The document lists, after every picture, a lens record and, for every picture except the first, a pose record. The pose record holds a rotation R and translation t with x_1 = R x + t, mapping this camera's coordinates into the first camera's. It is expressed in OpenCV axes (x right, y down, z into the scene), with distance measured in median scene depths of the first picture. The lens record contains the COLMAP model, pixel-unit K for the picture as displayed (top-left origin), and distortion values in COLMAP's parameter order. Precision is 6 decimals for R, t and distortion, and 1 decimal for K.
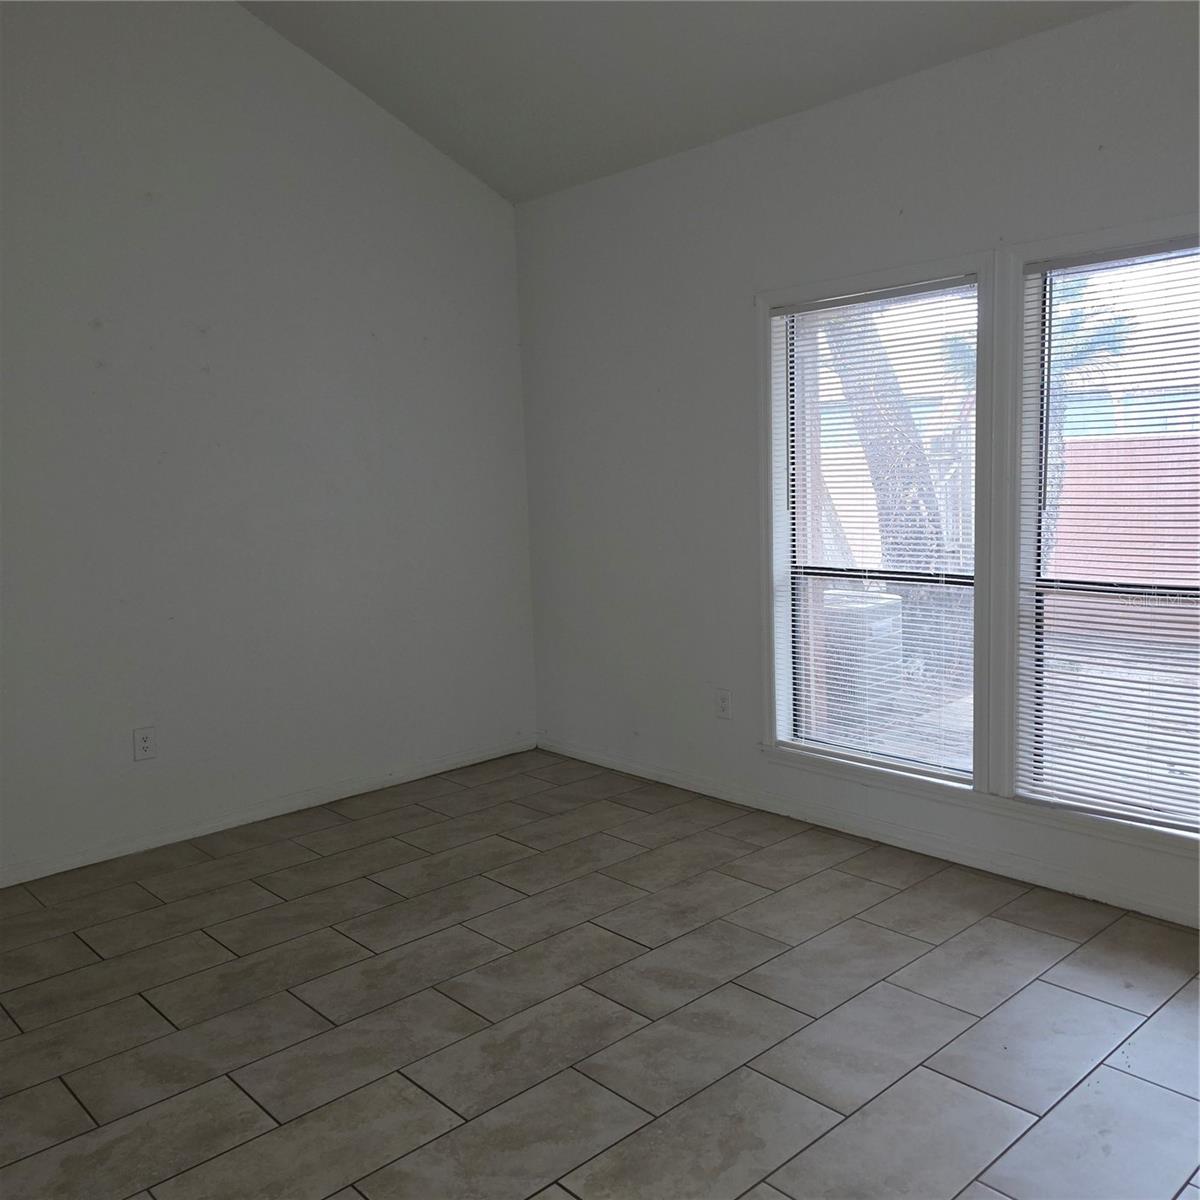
lens RADIAL K [[1068.1, 0, 600.0], [0, 1068.1, 600.0], [0, 0, 1]] dist [0.012338, -0.001451]
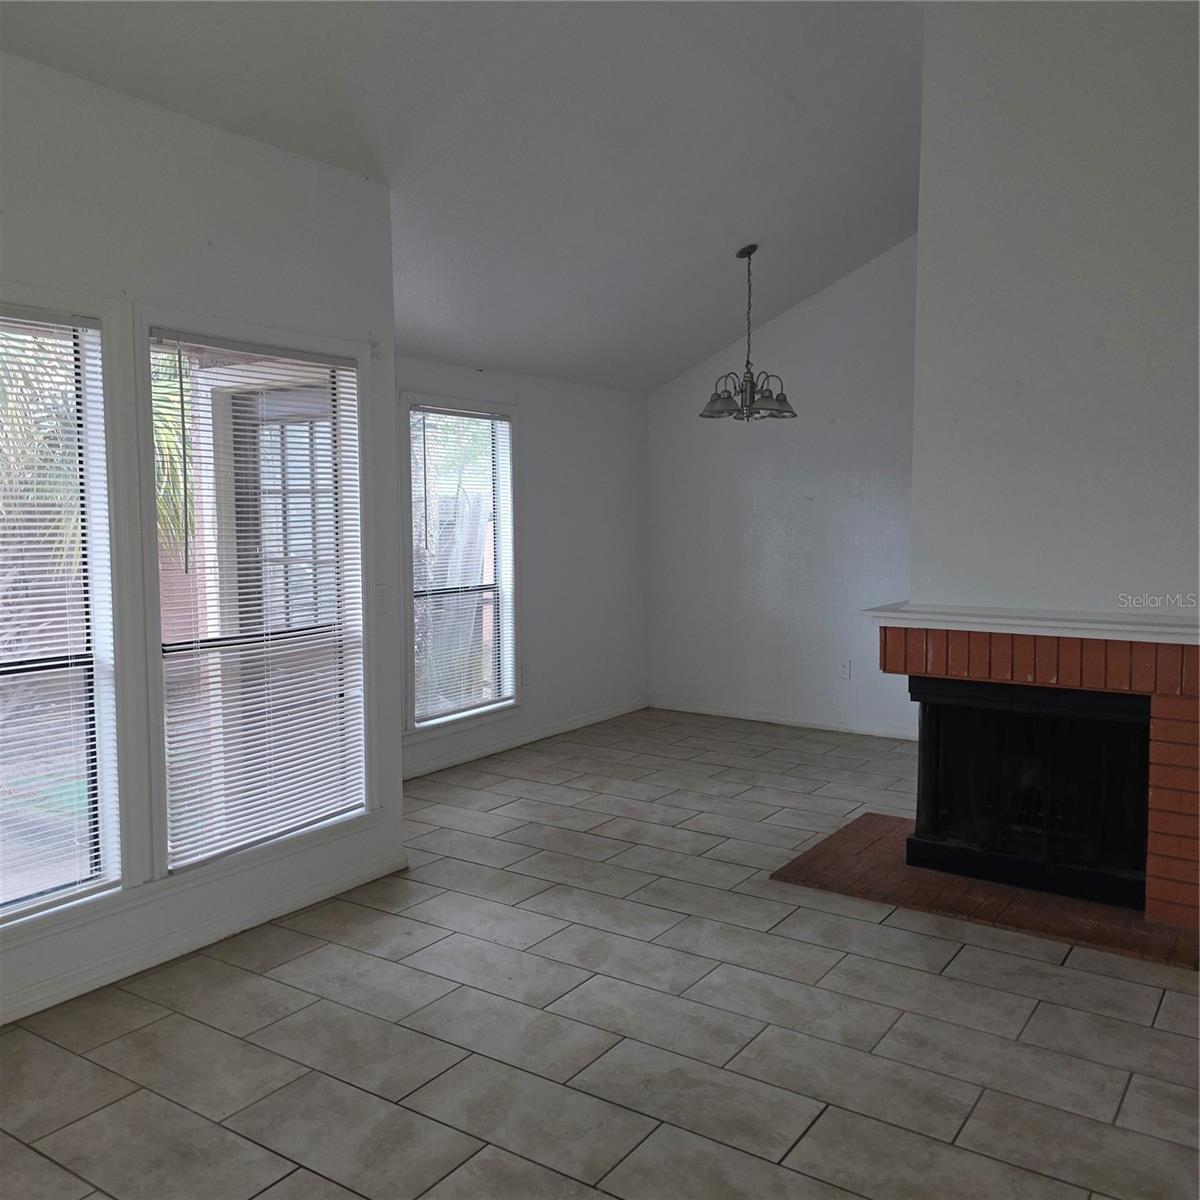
lens RADIAL K [[1068.1, 0, 600.0], [0, 1068.1, 600.0], [0, 0, 1]] dist [0.012338, -0.001451]
pose [[-0.236187, -0.043277, 0.970743, -0.685957], [0.135185, 0.987829, 0.076930, -0.087081], [-0.962258, 0.149399, -0.227462, 0.889963]]
